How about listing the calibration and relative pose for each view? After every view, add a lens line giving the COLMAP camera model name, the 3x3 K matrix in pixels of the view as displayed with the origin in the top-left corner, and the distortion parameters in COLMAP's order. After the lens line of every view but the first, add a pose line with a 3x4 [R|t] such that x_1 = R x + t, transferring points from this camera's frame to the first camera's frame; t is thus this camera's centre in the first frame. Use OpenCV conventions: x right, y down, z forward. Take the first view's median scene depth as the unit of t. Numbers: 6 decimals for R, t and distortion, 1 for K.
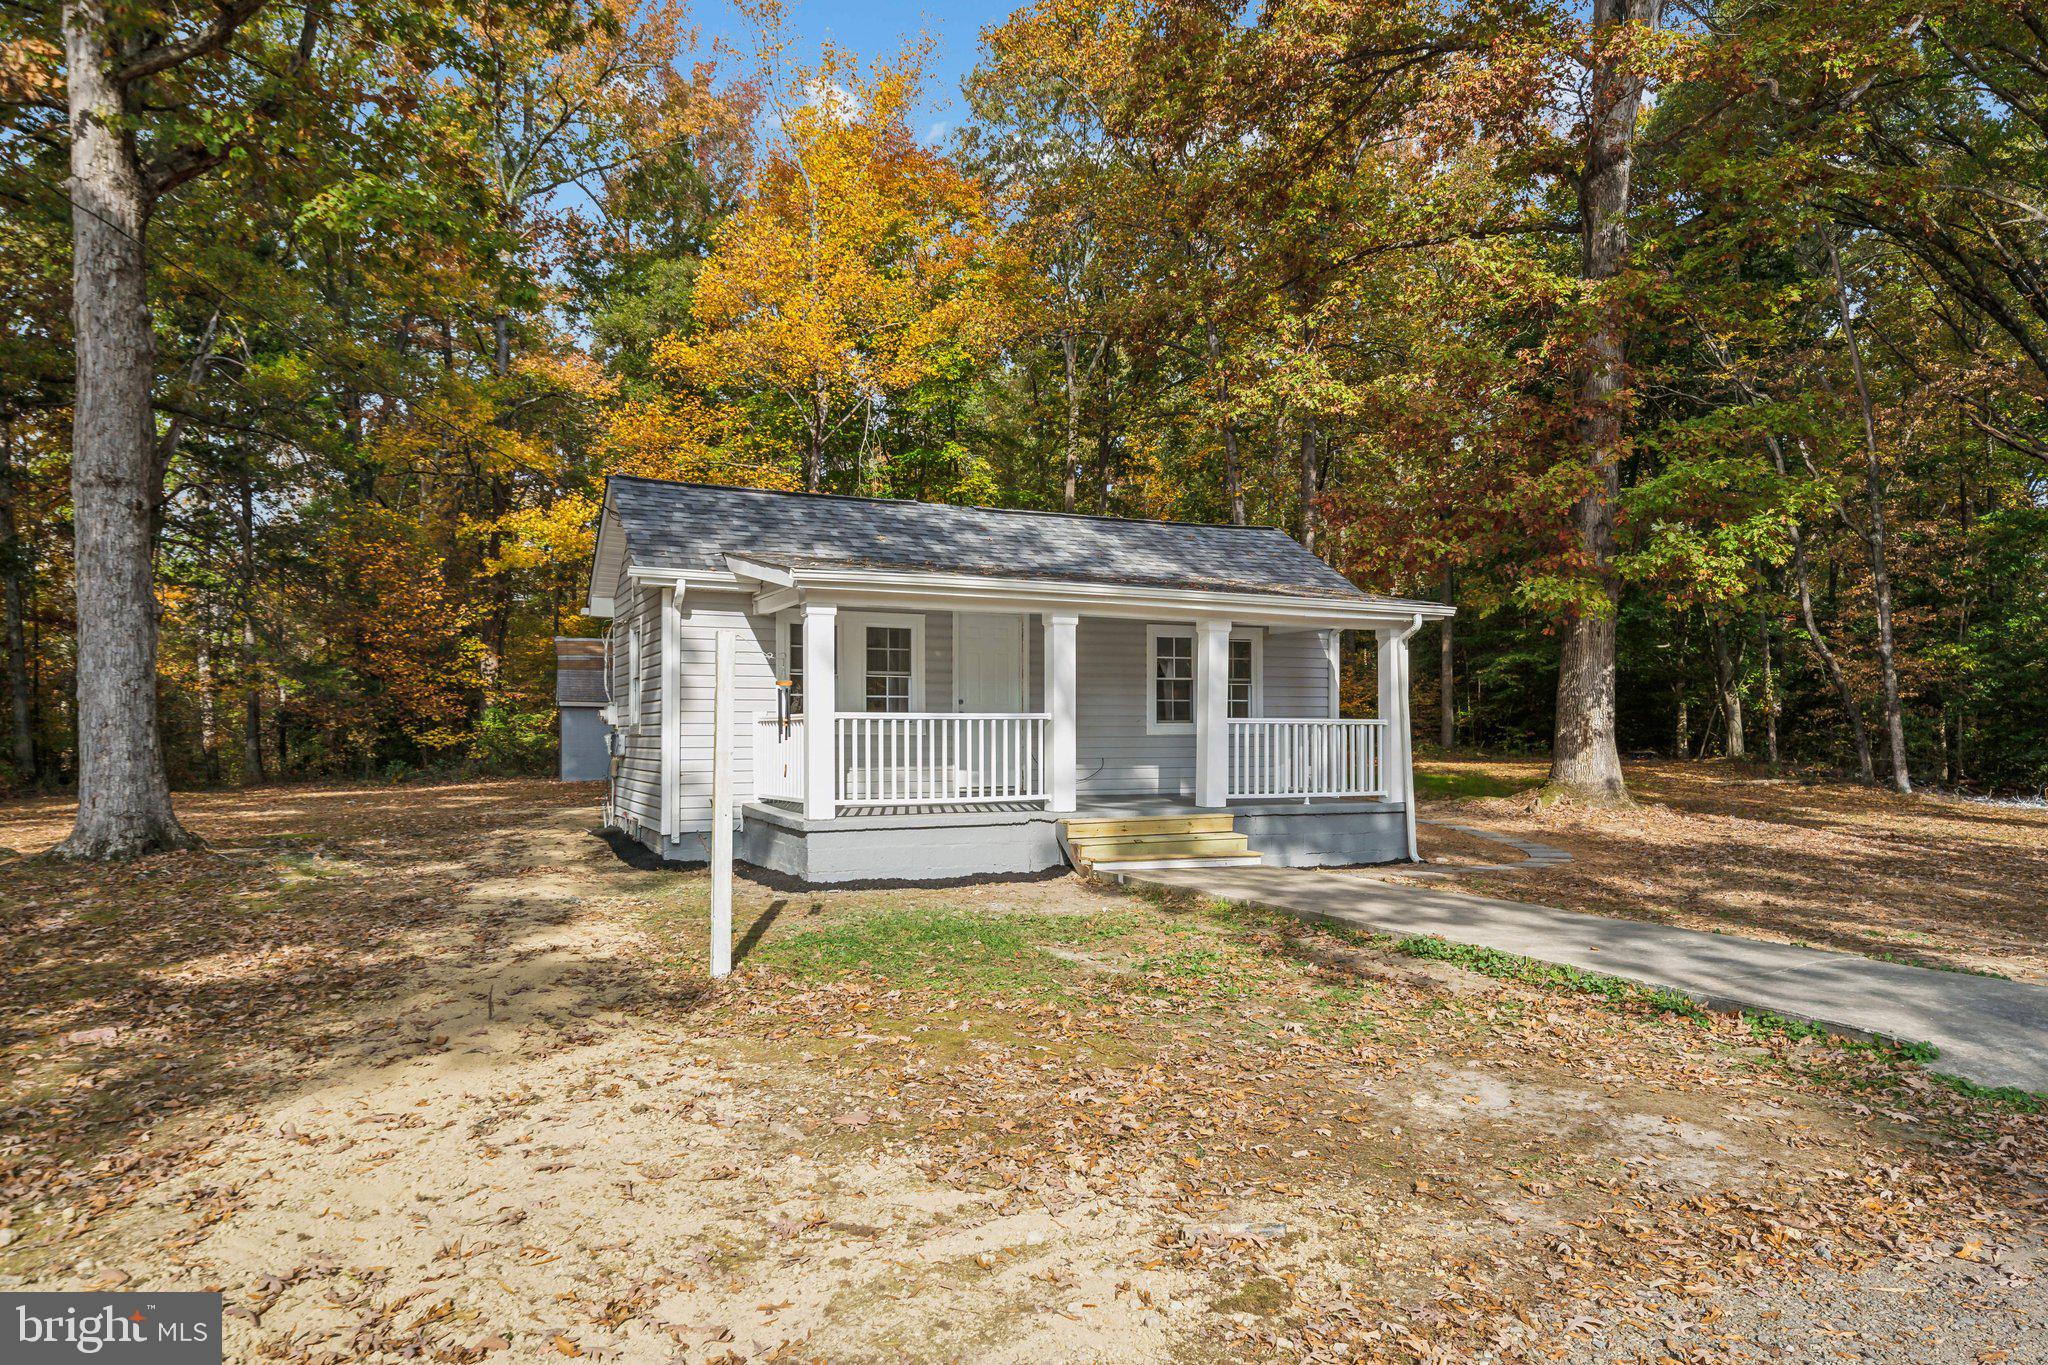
lens RADIAL K [[1282.0, 0, 1024.0], [0, 1282.0, 682.5], [0, 0, 1]] dist [0.007800, 0.002164]
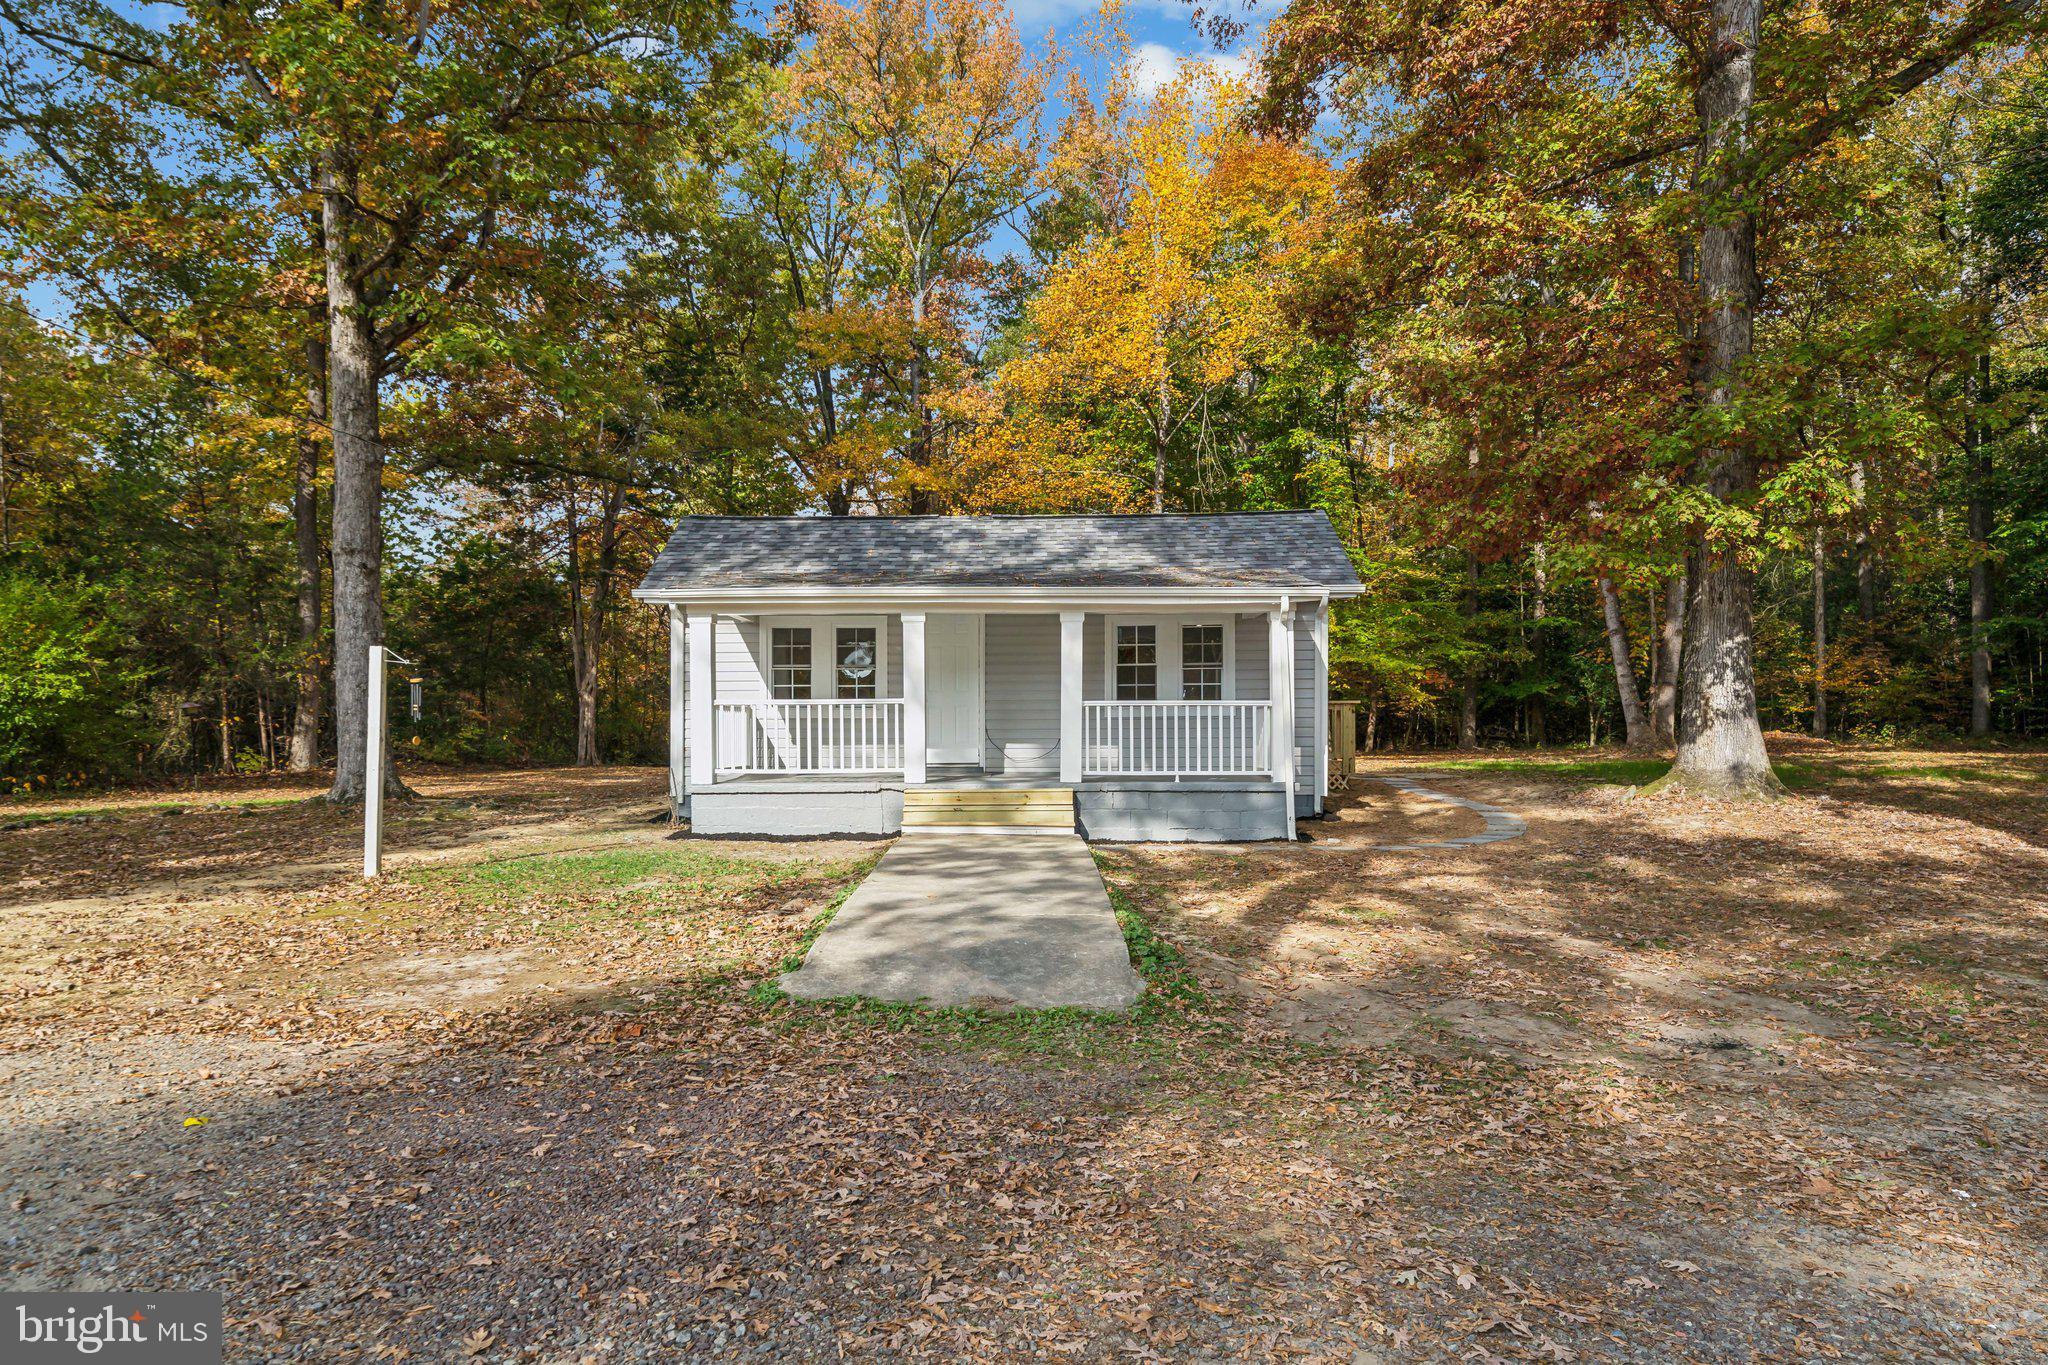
lens RADIAL K [[1301.2, 0, 1028.0], [0, 1301.2, 692.1], [0, 0, 1]] dist [-0.001541, 0.000892]
pose [[0.898338, -0.014173, -0.439076, 0.543785], [0.020894, 0.999727, 0.010478, 0.007003], [0.438807, -0.018587, 0.898389, -0.014451]]
